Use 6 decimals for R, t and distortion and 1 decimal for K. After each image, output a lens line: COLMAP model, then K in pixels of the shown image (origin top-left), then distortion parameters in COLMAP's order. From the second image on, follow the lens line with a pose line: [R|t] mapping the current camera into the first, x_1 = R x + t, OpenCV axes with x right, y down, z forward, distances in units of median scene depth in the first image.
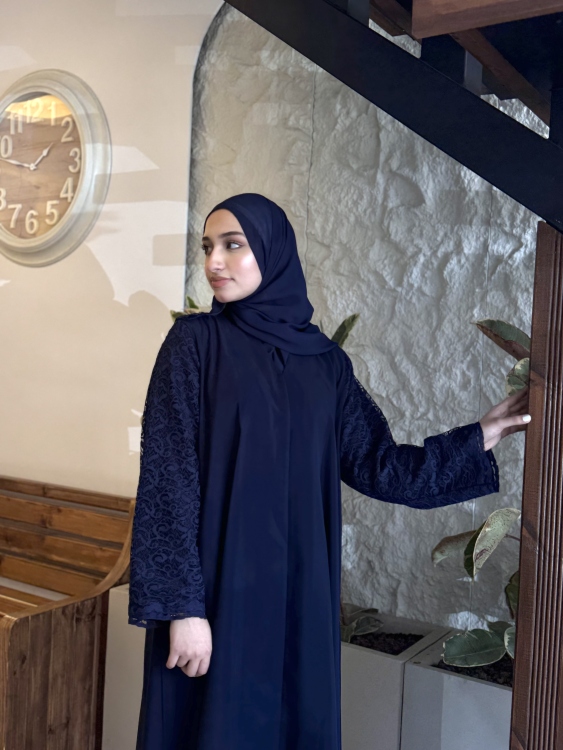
lens RADIAL K [[832.4, 0, 281.5], [0, 832.4, 375.0], [0, 0, 1]] dist [0.013859, -0.005531]
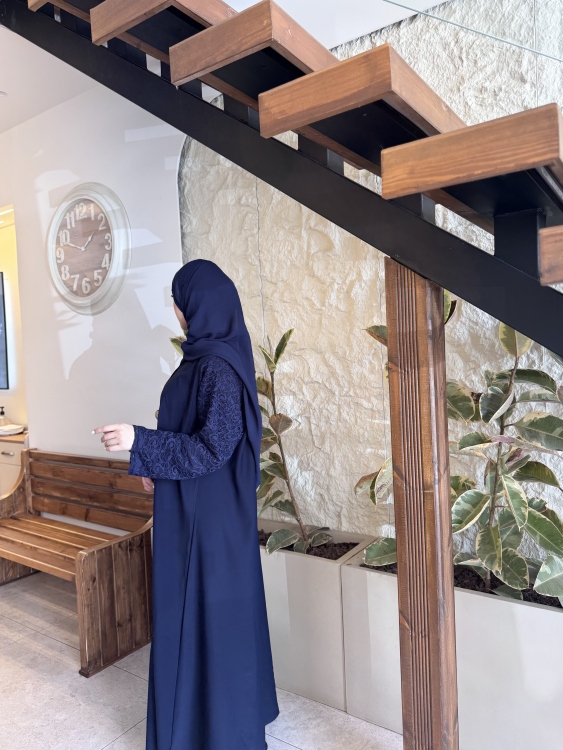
lens RADIAL K [[547.9, 0, 281.4], [0, 547.9, 374.3], [0, 0, 1]] dist [0.007900, -0.023222]
pose [[0.994826, -0.093144, -0.040556, 0.094397], [0.093830, 0.995470, 0.015358, -0.009681], [0.038942, -0.019084, 0.999059, 0.035855]]
